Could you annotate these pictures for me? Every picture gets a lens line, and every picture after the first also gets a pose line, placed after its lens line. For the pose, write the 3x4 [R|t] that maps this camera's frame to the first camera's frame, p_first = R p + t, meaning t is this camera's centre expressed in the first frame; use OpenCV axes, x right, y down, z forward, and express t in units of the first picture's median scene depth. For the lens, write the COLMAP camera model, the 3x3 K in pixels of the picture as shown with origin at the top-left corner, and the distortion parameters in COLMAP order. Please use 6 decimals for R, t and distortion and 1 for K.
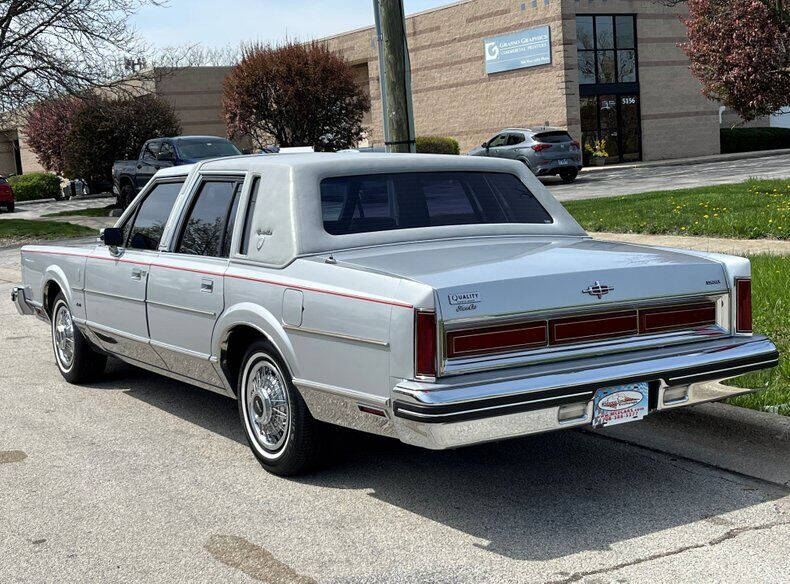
lens RADIAL K [[1183.2, 0, 367.1], [0, 1183.2, 273.0], [0, 0, 1]] dist [0.086310, 0.000000]
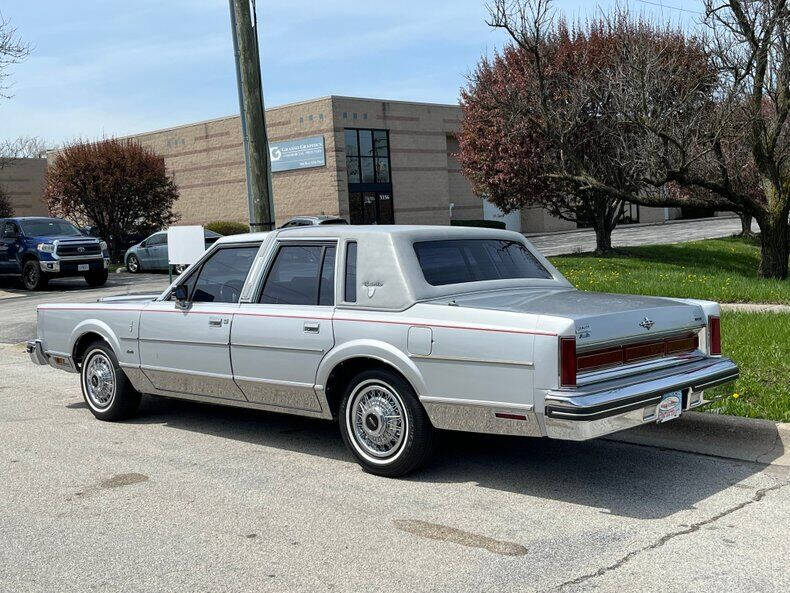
lens RADIAL K [[978.0, 0, 401.7], [0, 978.0, 291.1], [0, 0, 1]] dist [0.088110, 0.000000]
pose [[0.960818, -0.003266, 0.277159, -0.348896], [0.016581, 0.998817, -0.045714, 0.021479], [-0.276682, 0.048519, 0.959736, -0.013198]]
